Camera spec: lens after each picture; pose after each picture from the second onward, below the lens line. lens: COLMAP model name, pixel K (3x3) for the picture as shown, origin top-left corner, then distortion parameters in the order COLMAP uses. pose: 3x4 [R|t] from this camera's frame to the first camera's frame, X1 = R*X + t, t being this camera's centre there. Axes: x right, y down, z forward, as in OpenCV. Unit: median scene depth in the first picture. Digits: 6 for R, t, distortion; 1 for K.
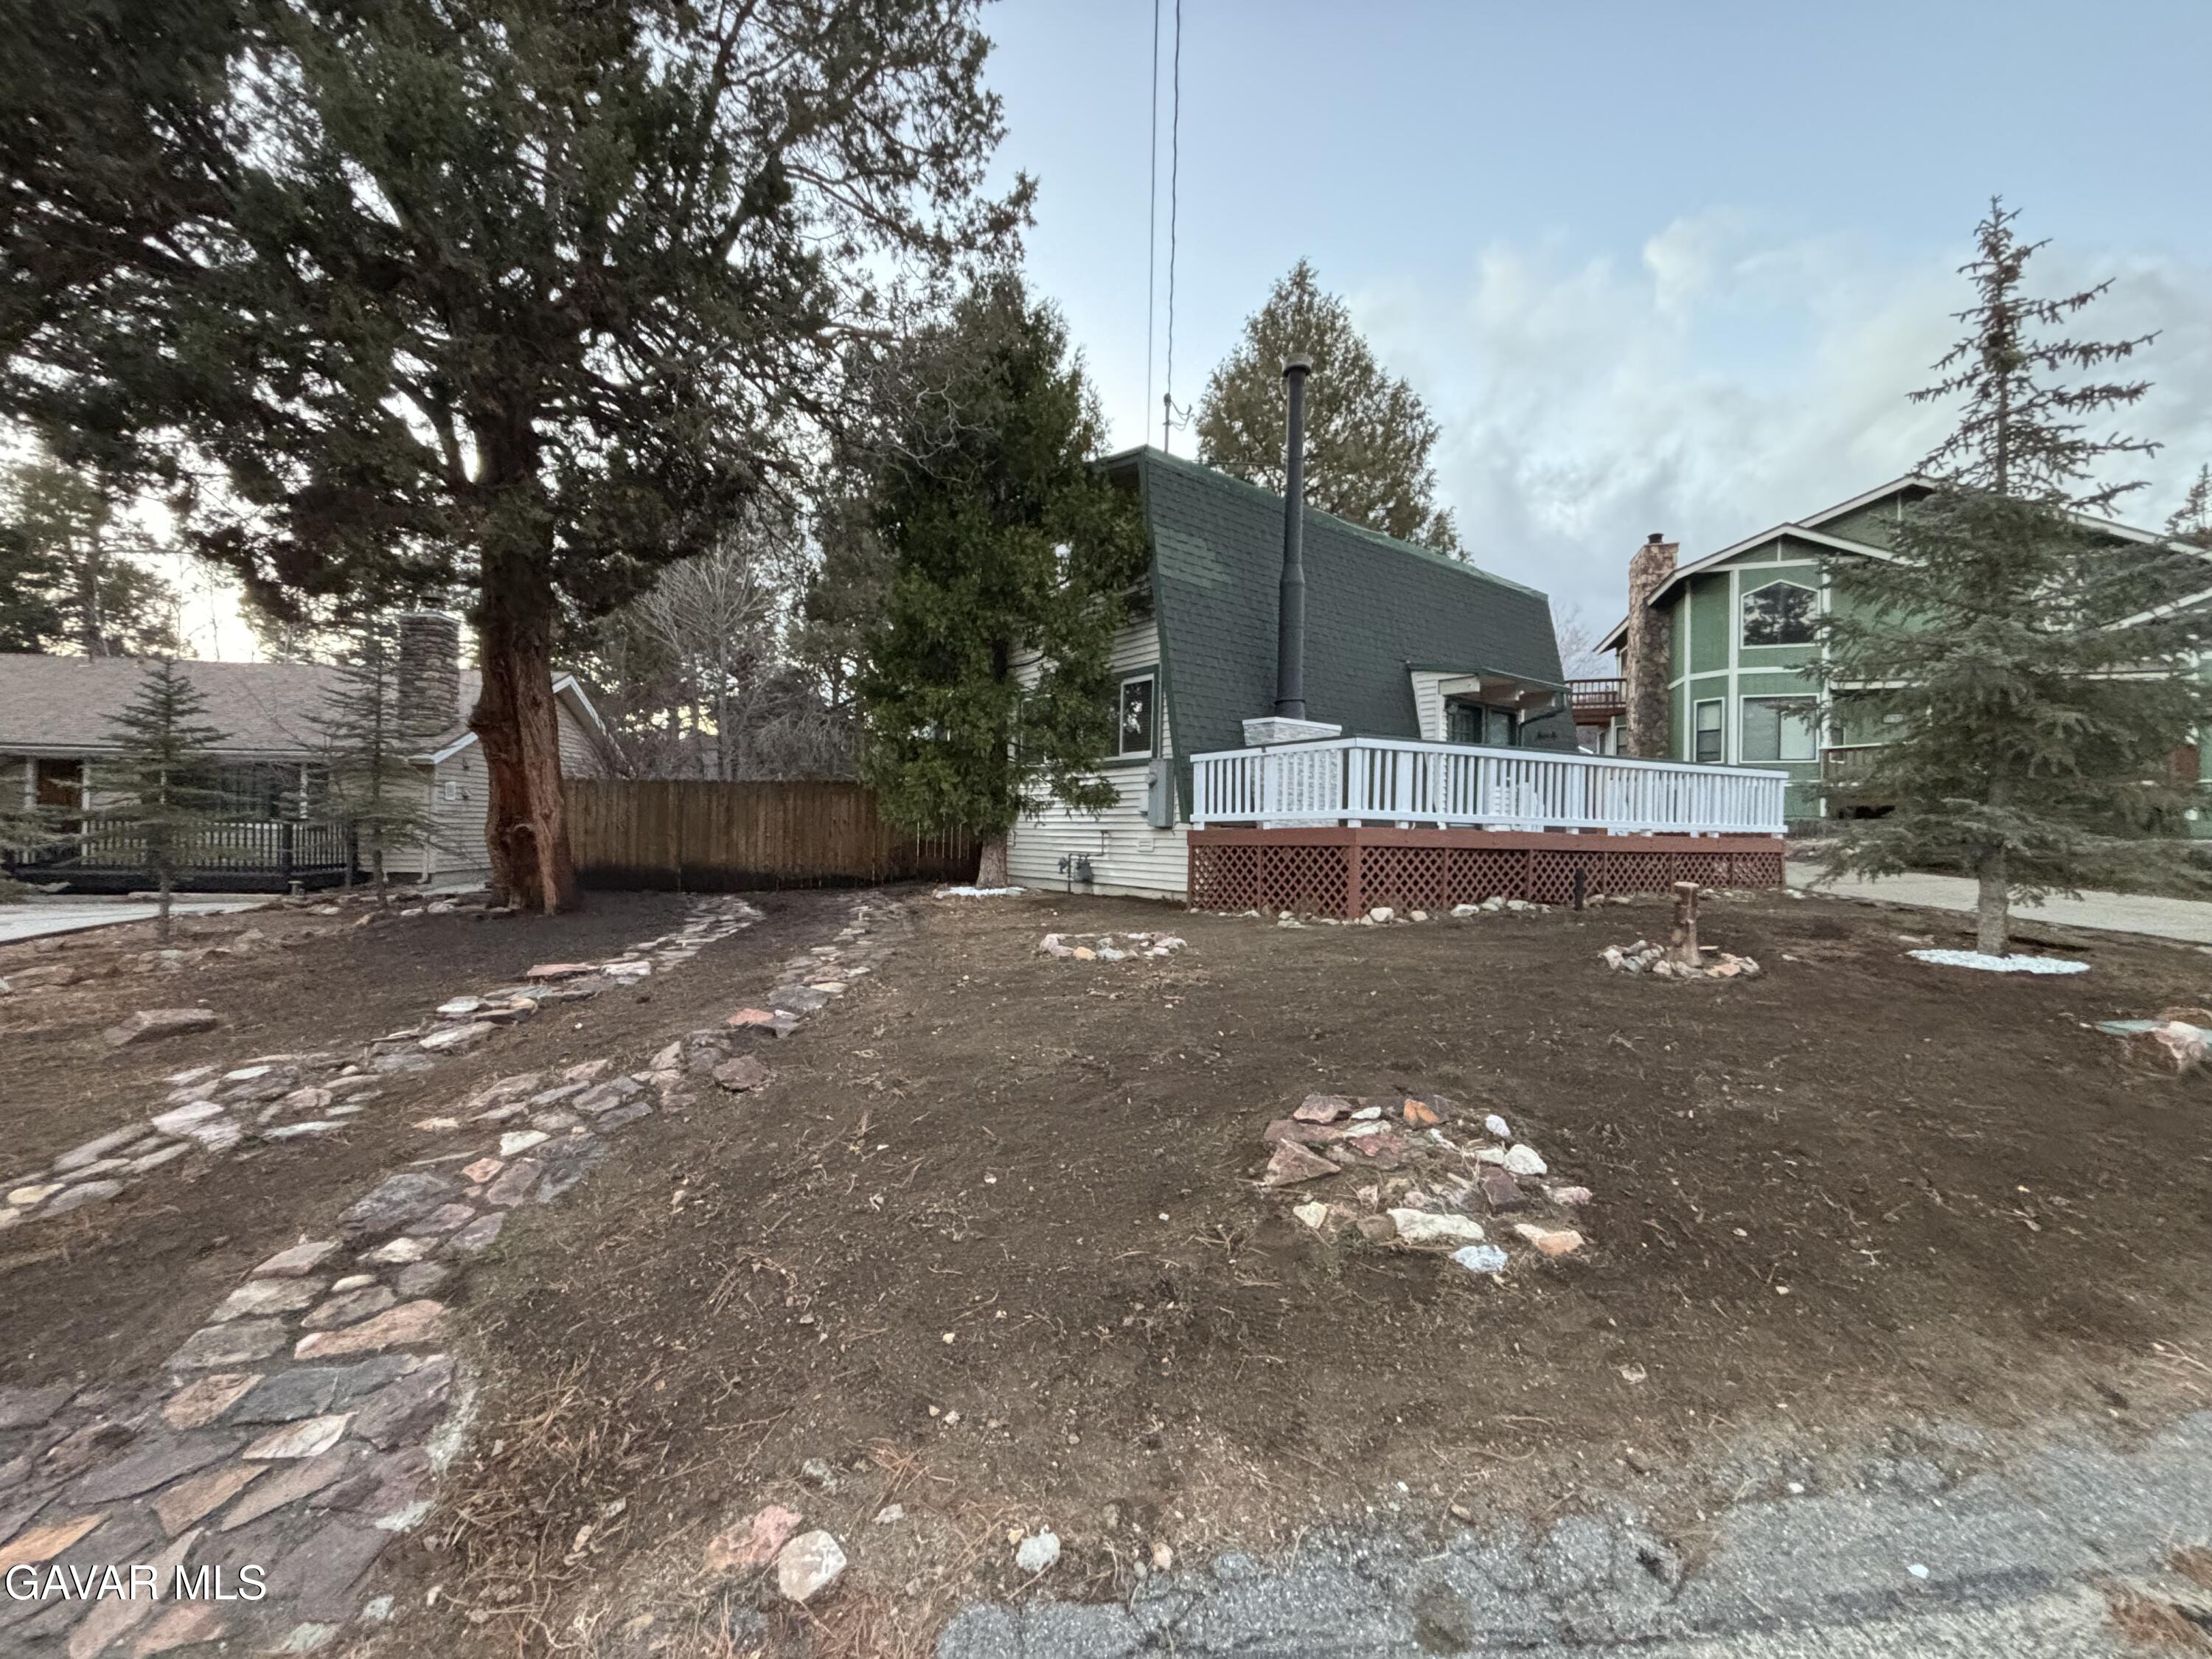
lens RADIAL K [[884.6, 0, 1106.0], [0, 884.6, 829.5], [0, 0, 1]] dist [-0.001534, -0.000268]
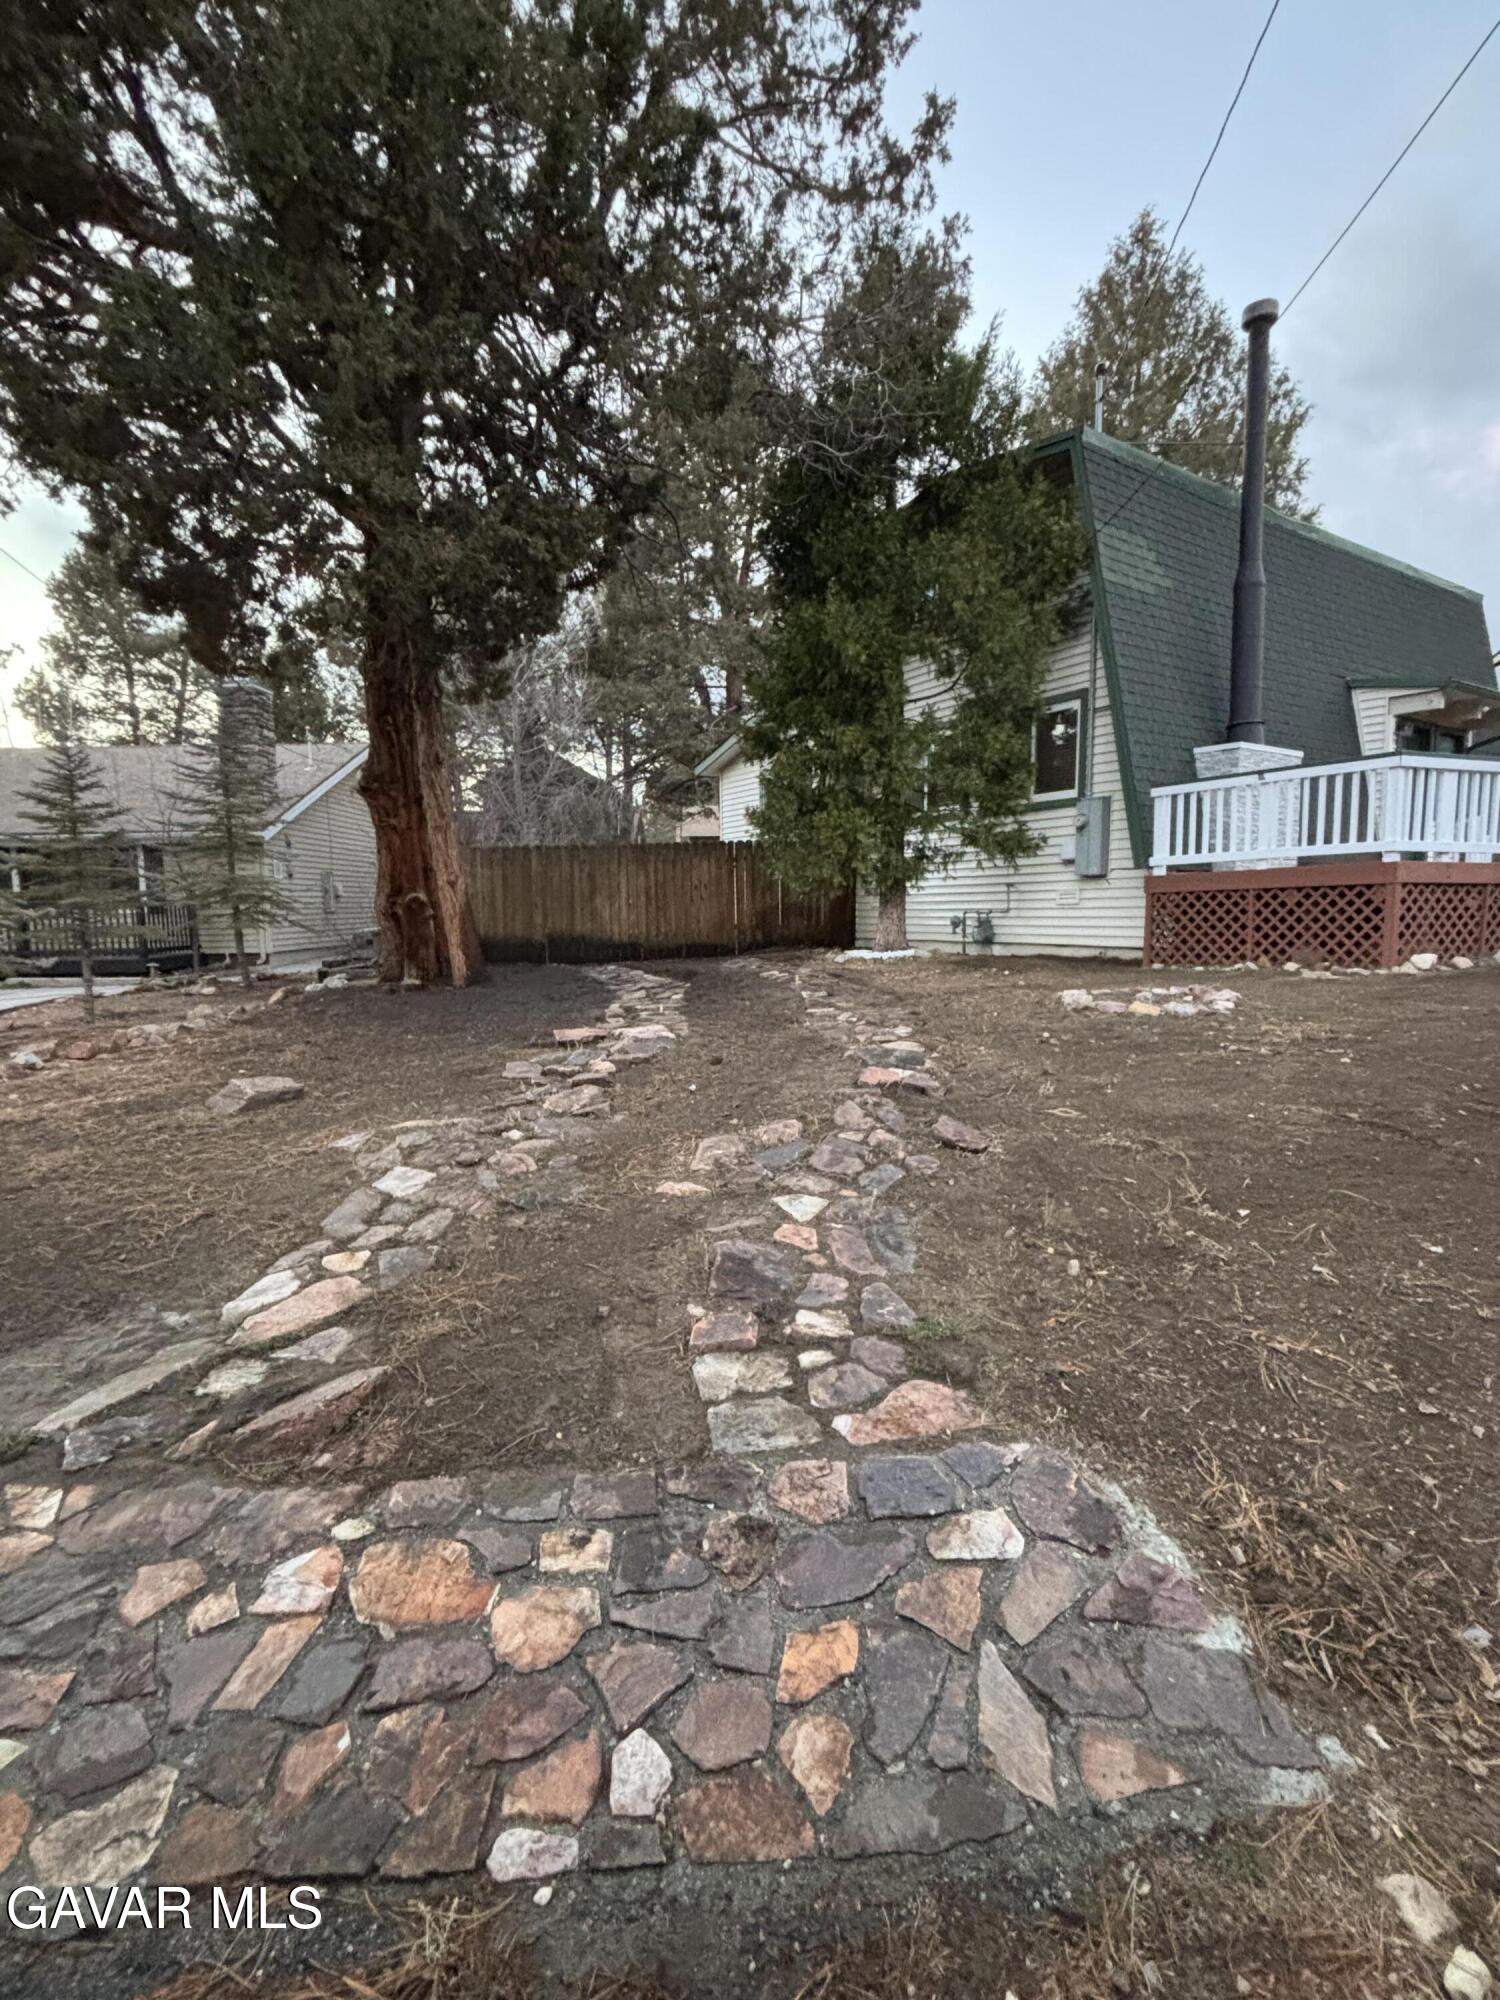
lens RADIAL K [[931.1, 0, 750.0], [0, 931.1, 1000.0], [0, 0, 1]] dist [-0.032223, 0.020227]
pose [[0.995312, -0.019465, -0.094741, -0.216087], [0.029143, 0.994371, 0.101864, 0.018338], [0.092225, -0.104148, 0.990277, 0.034743]]
